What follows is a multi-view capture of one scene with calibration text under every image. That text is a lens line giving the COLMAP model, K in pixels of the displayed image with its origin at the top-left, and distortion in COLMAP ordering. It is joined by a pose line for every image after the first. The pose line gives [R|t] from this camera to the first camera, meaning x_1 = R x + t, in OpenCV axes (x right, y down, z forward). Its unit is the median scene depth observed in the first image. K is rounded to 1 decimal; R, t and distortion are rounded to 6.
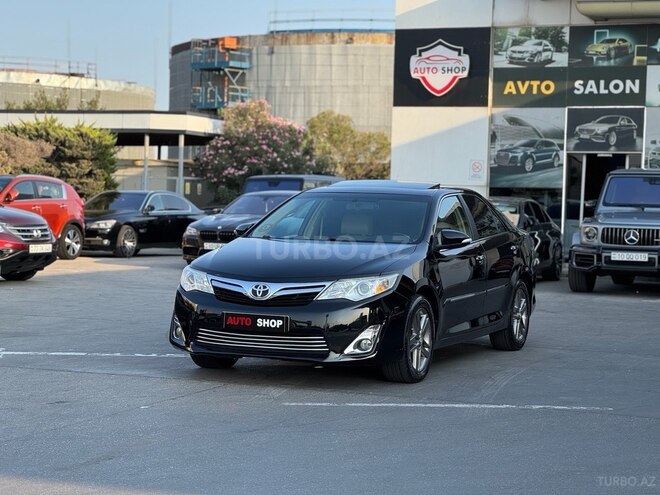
lens RADIAL K [[1485.5, 0, 325.7], [0, 1485.5, 245.2], [0, 0, 1]] dist [0.032144, 2.626461]
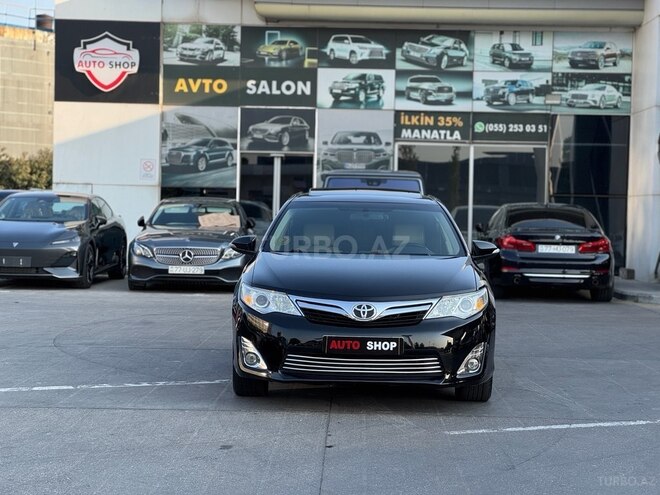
lens RADIAL K [[1485.5, 0, 325.7], [0, 1485.5, 245.2], [0, 0, 1]] dist [0.032144, 2.626461]
pose [[0.932024, -0.016066, 0.362041, -0.146378], [0.014399, 0.999870, 0.007304, -0.006380], [-0.362112, -0.001594, 0.932133, 0.053363]]
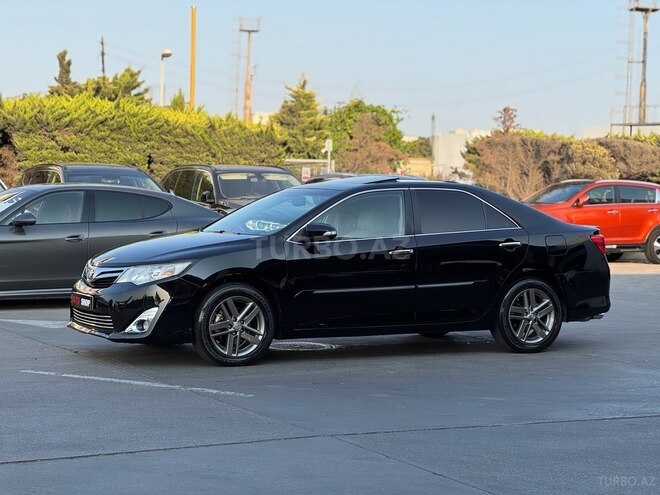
lens RADIAL K [[1485.5, 0, 325.7], [0, 1485.5, 245.2], [0, 0, 1]] dist [0.032144, 2.626461]
pose [[0.750822, 0.013594, -0.660365, 0.307611], [-0.019325, 0.999812, -0.001390, 0.002512], [0.660222, 0.013805, 0.750944, 0.095735]]
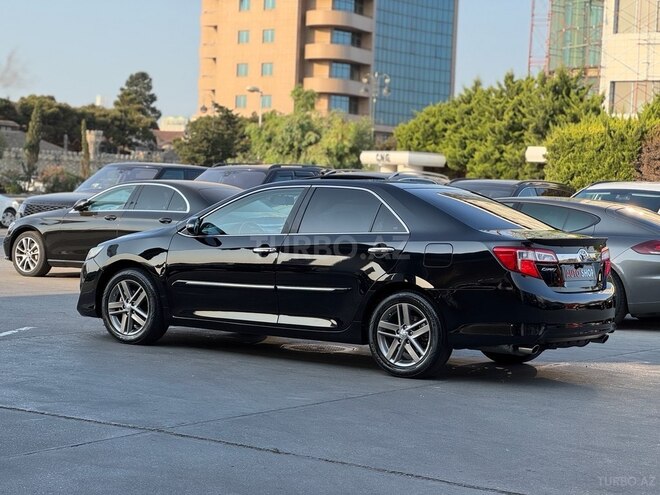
lens RADIAL K [[1485.5, 0, 325.7], [0, 1485.5, 245.2], [0, 0, 1]] dist [0.032144, 2.626461]
pose [[-0.244400, 0.001503, -0.969673, 0.438132], [-0.077531, 0.996767, 0.021087, -0.007817], [0.966570, 0.080333, -0.243493, 0.545443]]
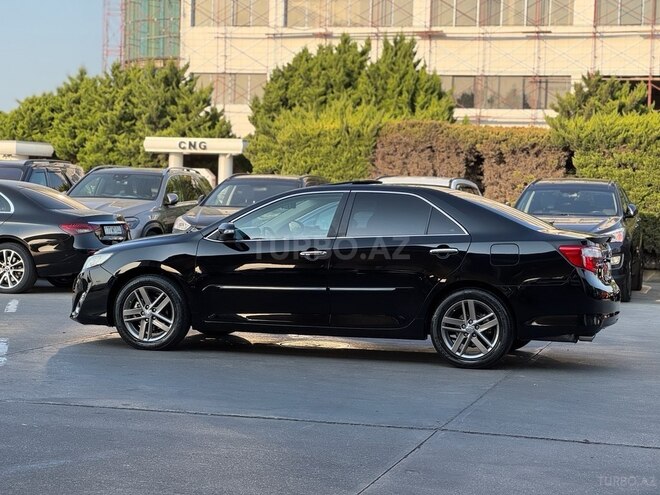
lens RADIAL K [[1485.5, 0, 325.7], [0, 1485.5, 245.2], [0, 0, 1]] dist [0.032144, 2.626461]
pose [[0.096017, 0.013487, -0.995288, 0.469153], [-0.057865, 0.998293, 0.007945, -0.002469], [0.993696, 0.056830, 0.096633, 0.391124]]
